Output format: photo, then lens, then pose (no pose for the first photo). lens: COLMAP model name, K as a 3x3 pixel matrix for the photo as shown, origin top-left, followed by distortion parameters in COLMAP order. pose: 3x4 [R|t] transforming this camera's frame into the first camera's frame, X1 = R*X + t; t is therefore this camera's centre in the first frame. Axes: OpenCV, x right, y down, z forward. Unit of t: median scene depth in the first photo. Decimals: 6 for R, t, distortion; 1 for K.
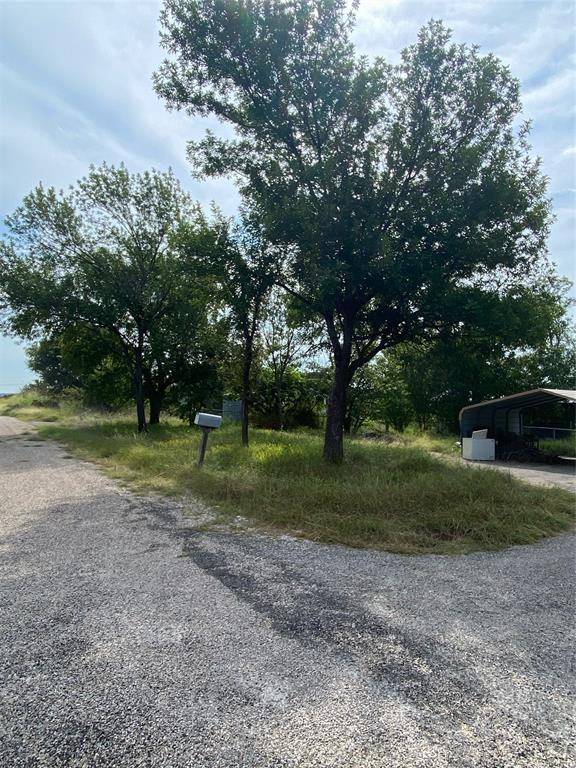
lens RADIAL K [[521.1, 0, 287.9], [0, 521.1, 381.7], [0, 0, 1]] dist [-0.007517, -0.004074]
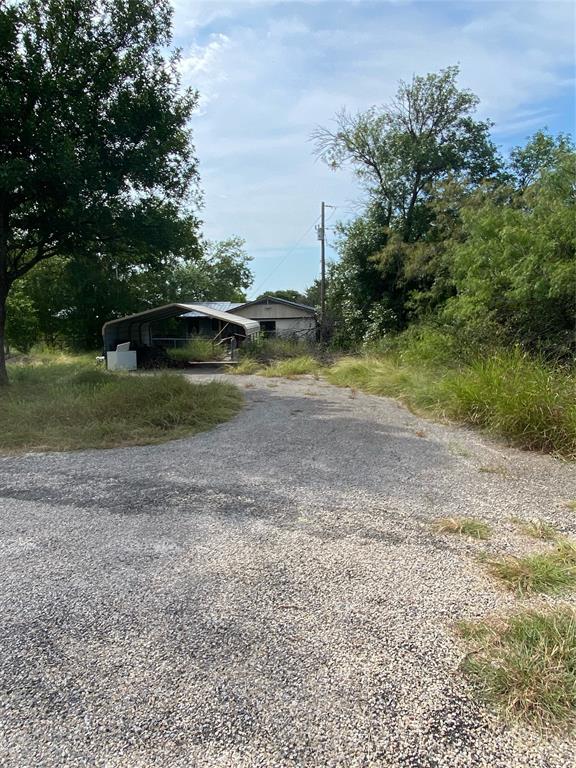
lens RADIAL K [[521.1, 0, 286.6], [0, 521.1, 384.5], [0, 0, 1]] dist [-0.007517, -0.004074]
pose [[0.728708, -0.115092, 0.675084, -0.144351], [0.006582, 0.986908, 0.161148, 0.009081], [-0.684793, -0.112986, 0.719926, -0.004266]]
